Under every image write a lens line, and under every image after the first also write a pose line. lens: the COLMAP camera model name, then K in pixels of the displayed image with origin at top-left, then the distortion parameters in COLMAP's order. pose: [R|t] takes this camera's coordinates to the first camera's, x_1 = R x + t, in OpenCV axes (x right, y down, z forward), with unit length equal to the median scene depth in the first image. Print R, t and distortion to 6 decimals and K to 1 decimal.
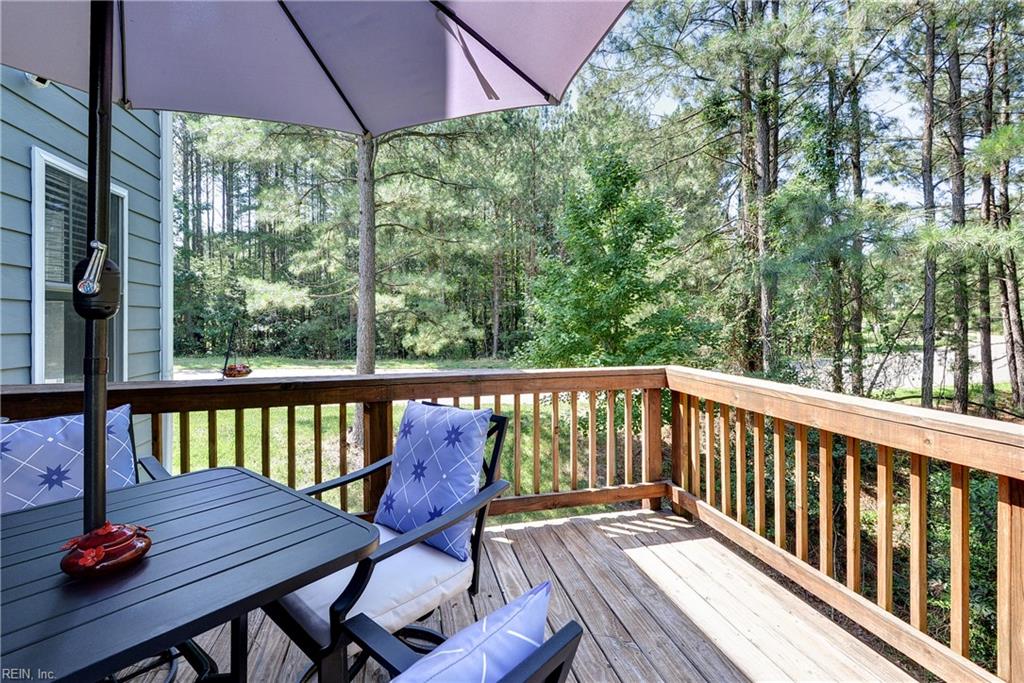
lens RADIAL K [[466.8, 0, 513.7], [0, 466.8, 323.5], [0, 0, 1]] dist [-0.001696, -0.007998]
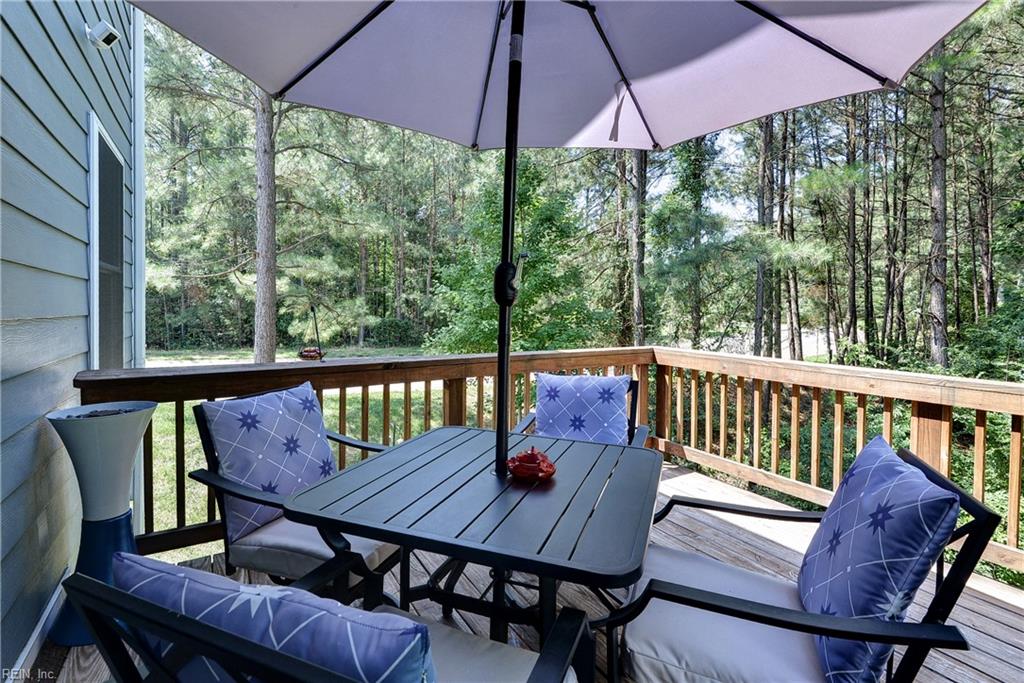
lens RADIAL K [[474.2, 0, 509.9], [0, 474.2, 318.5], [0, 0, 1]] dist [0.000249, -0.000296]
pose [[0.951594, 0.010008, 0.307195, -0.145574], [-0.014594, 0.999814, 0.012636, 0.001441], [-0.307011, -0.016507, 0.951563, -0.038155]]
